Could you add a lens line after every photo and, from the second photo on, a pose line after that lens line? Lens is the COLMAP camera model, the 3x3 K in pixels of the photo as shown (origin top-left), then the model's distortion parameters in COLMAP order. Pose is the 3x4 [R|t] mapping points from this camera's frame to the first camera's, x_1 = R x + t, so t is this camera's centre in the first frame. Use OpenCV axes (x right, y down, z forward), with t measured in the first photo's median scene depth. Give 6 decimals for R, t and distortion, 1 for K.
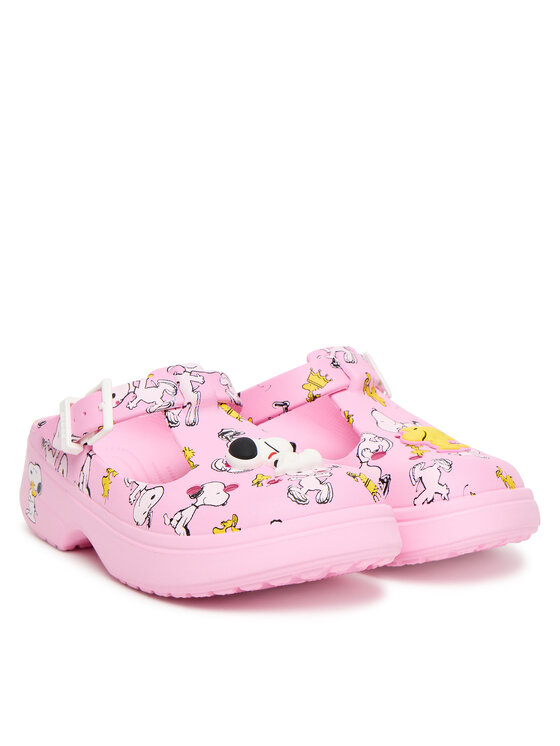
lens RADIAL K [[2199.3, 0, 280.0], [0, 2199.3, 373.0], [0, 0, 1]] dist [0.124330, 0.445883]
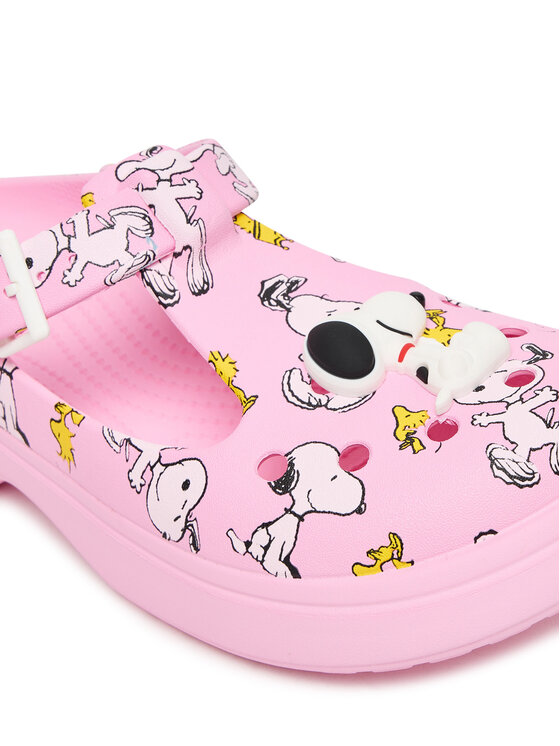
lens RADIAL K [[1865.2, 0, 280.0], [0, 1865.2, 373.0], [0, 0, 1]] dist [-0.018581, -0.229232]
pose [[0.959609, -0.255679, 0.117386, -0.077691], [0.185810, 0.889265, 0.417950, -0.132712], [-0.211248, -0.379257, 0.900854, 0.608862]]
